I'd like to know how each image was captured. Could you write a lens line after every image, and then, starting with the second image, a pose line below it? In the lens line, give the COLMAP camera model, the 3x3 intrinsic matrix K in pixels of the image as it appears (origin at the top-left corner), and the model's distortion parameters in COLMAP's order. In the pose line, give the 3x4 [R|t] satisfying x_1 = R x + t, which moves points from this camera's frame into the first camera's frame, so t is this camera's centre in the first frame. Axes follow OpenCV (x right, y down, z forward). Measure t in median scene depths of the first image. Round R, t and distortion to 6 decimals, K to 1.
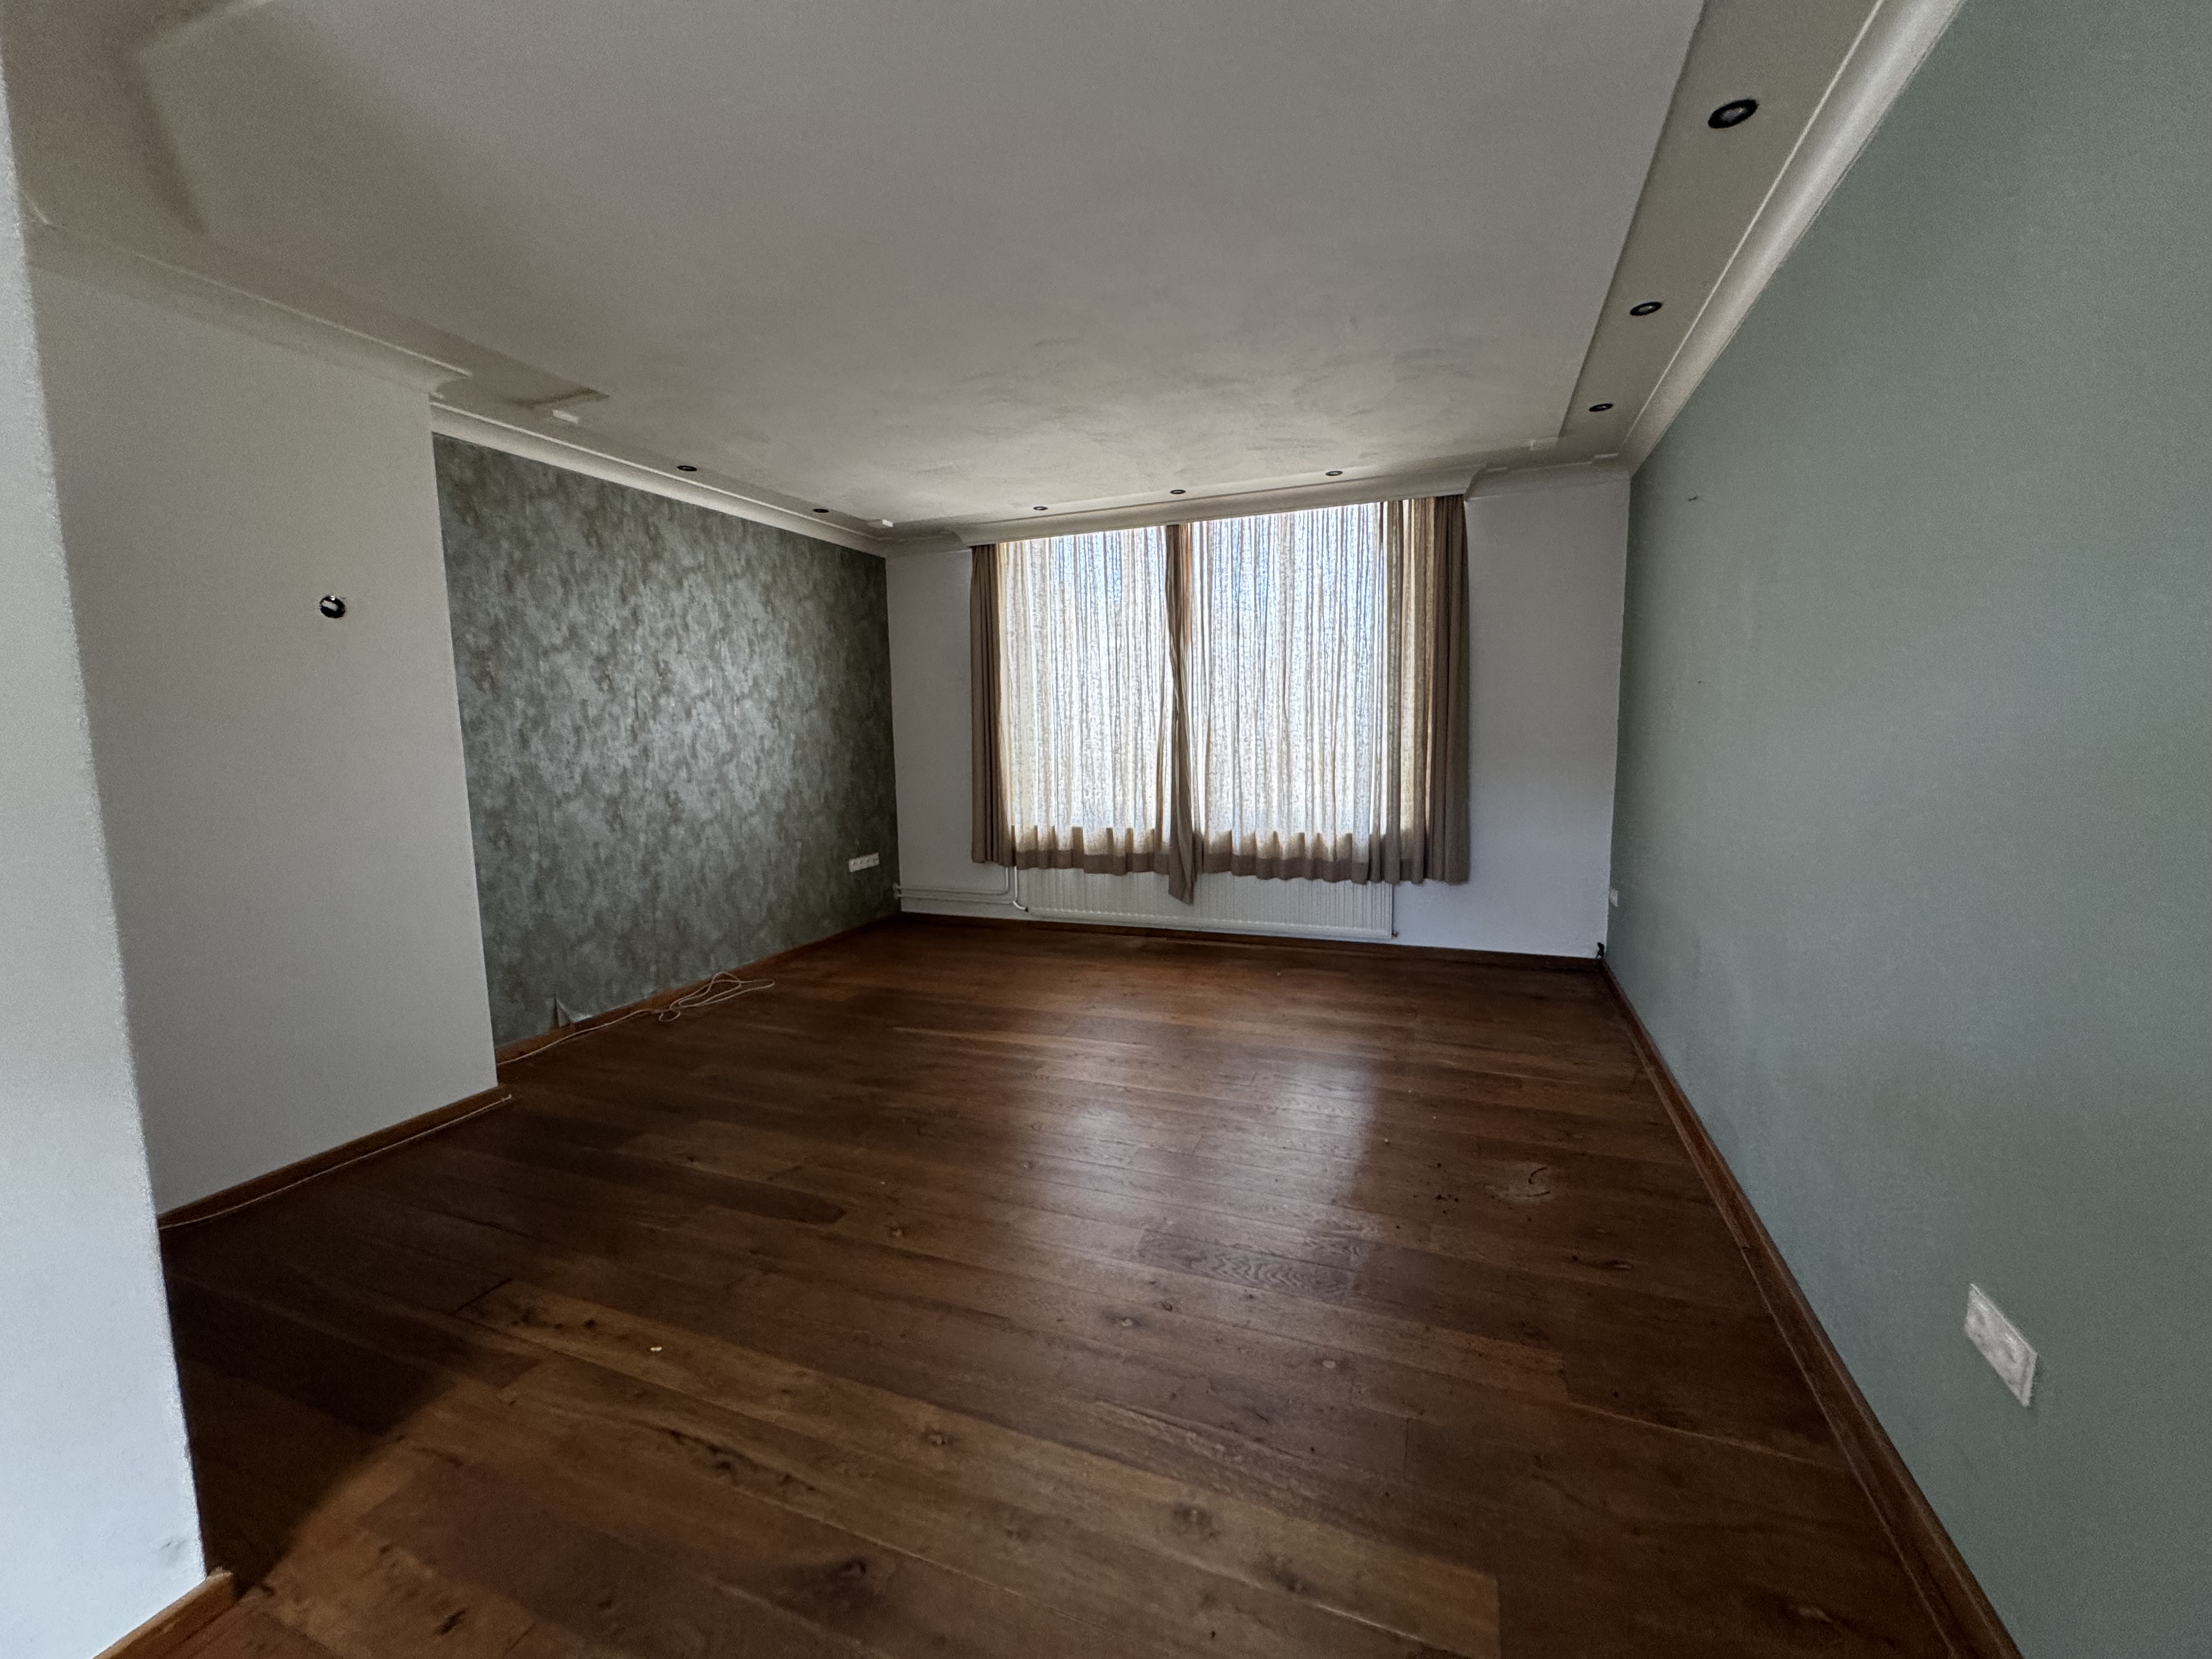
lens RADIAL K [[882.2, 0, 1109.7], [0, 882.2, 825.4], [0, 0, 1]] dist [-0.003593, 0.000310]
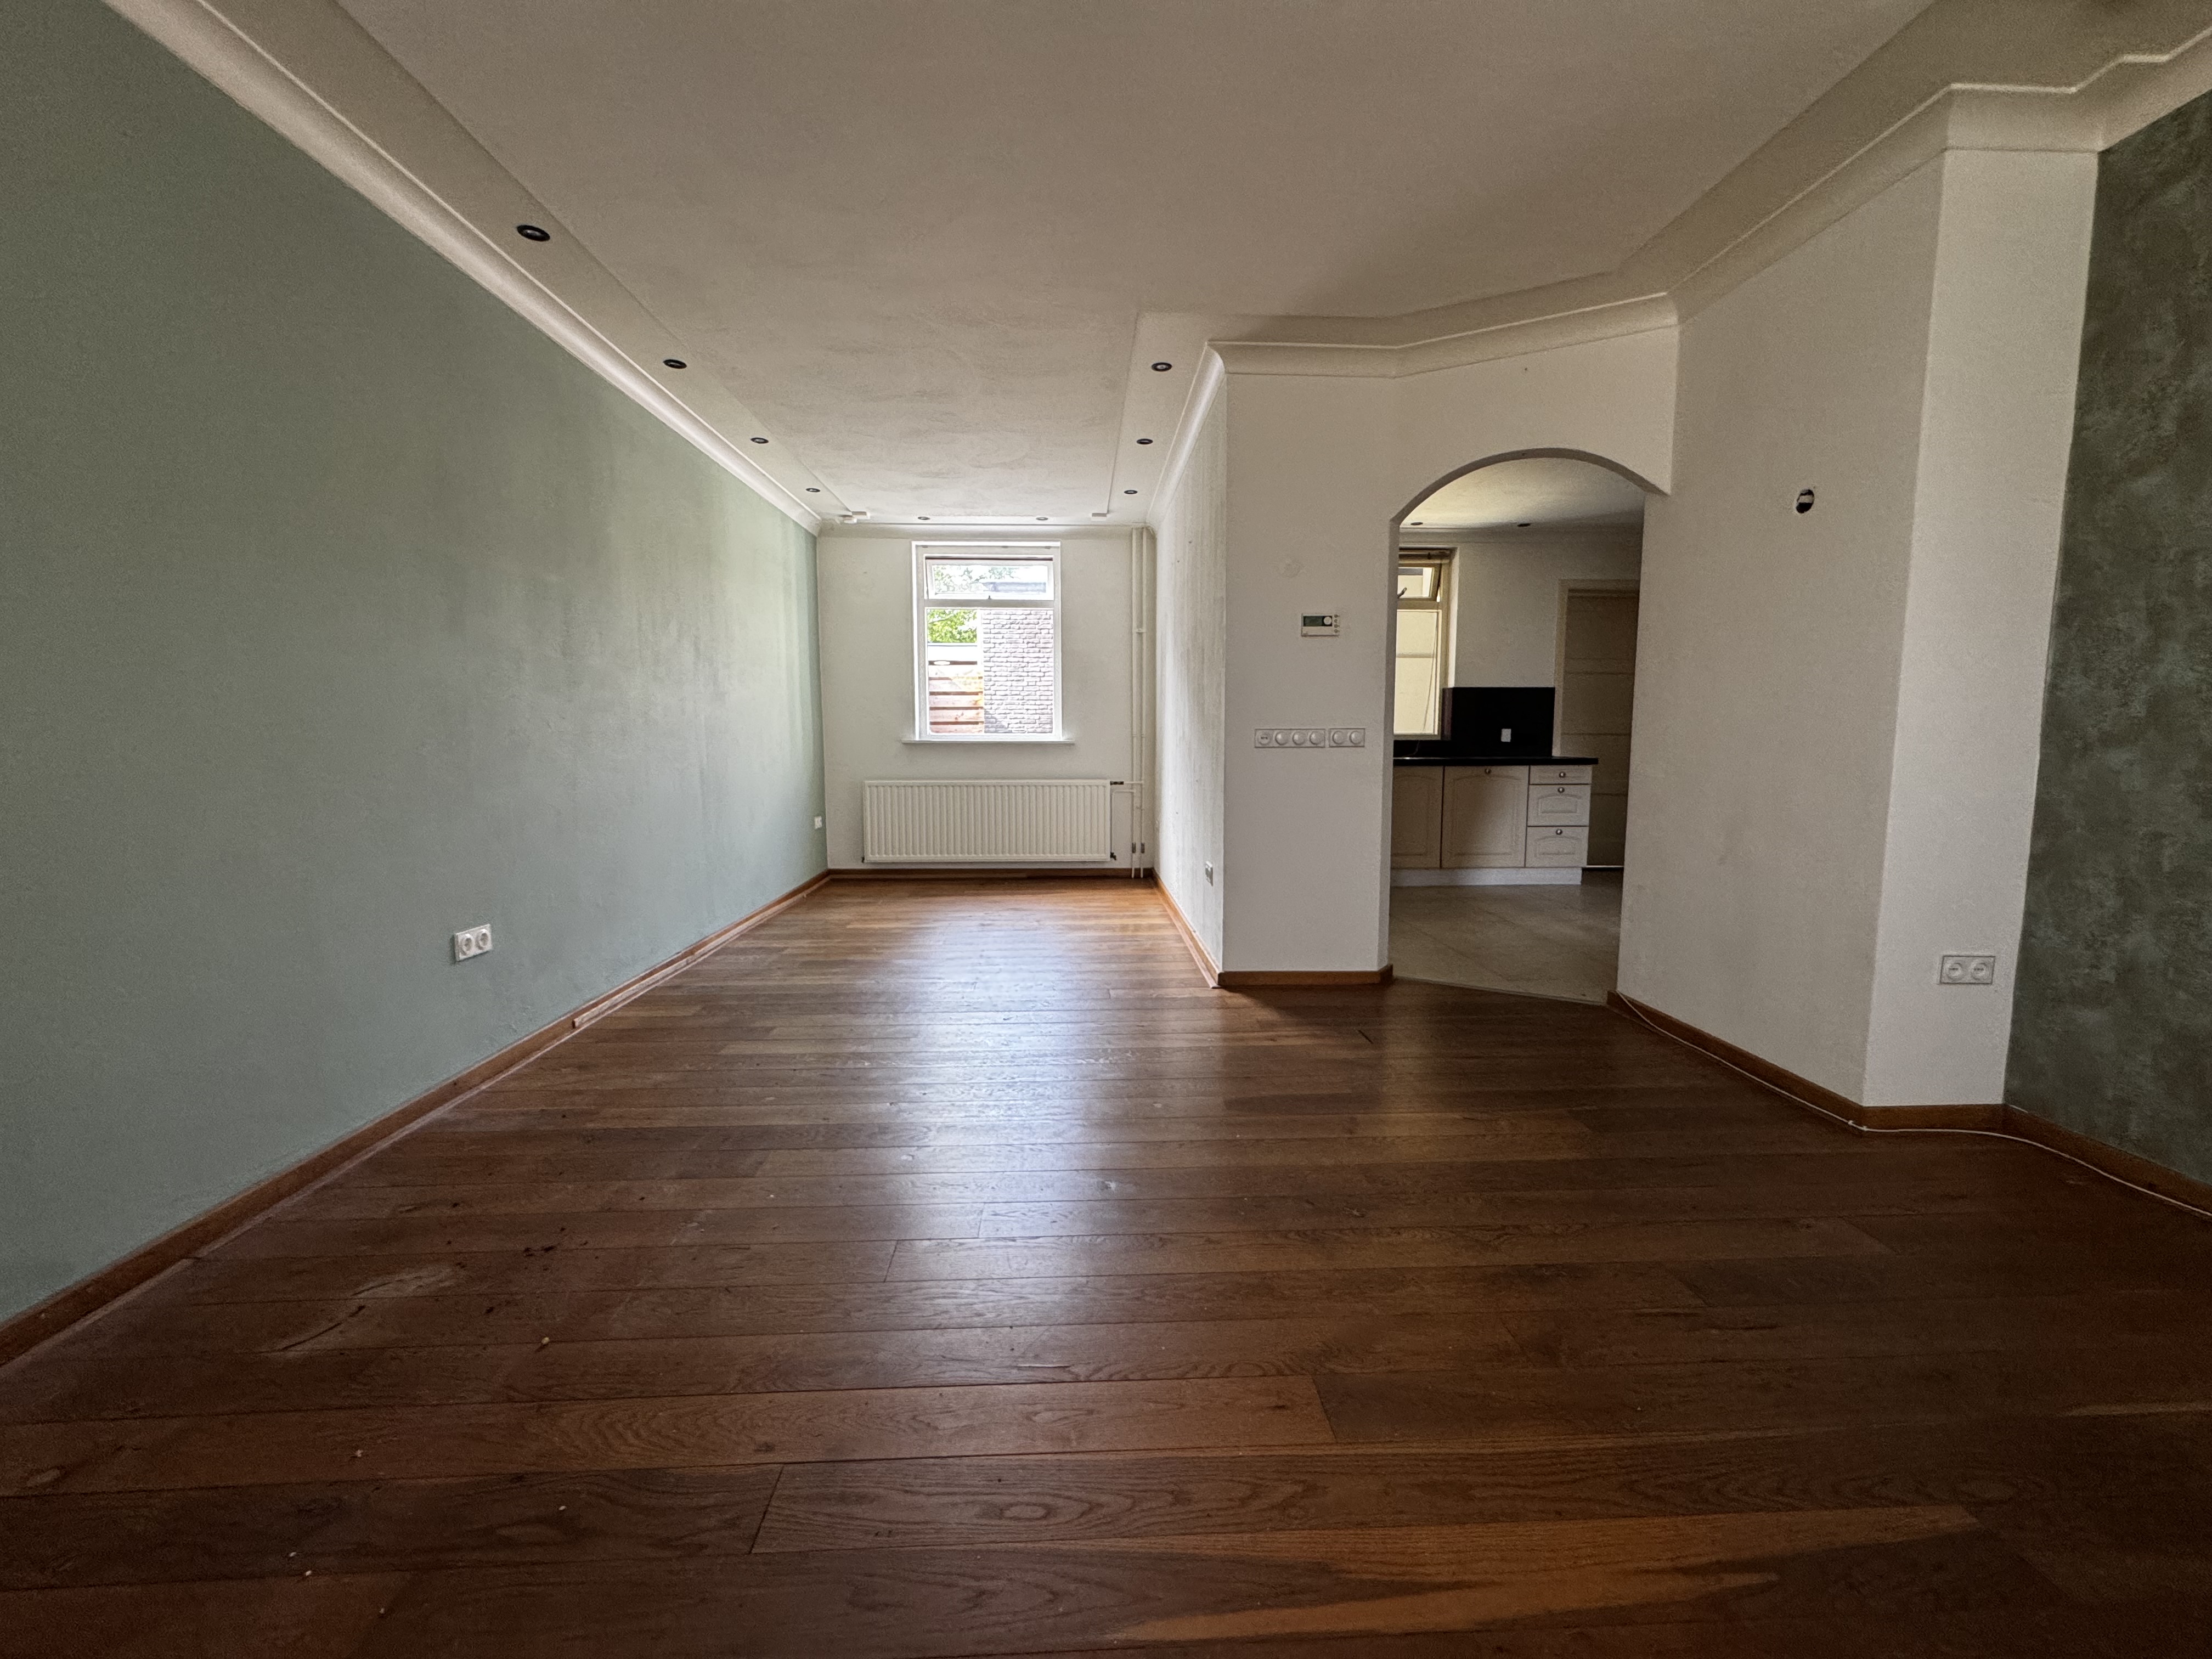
lens RADIAL K [[882.2, 0, 1112.4], [0, 882.2, 824.0], [0, 0, 1]] dist [-0.003593, 0.000310]
pose [[-0.913301, 0.064349, -0.402170, 0.243937], [-0.022546, 0.977938, 0.207677, -0.111403], [0.406661, 0.198739, -0.891701, 2.032278]]
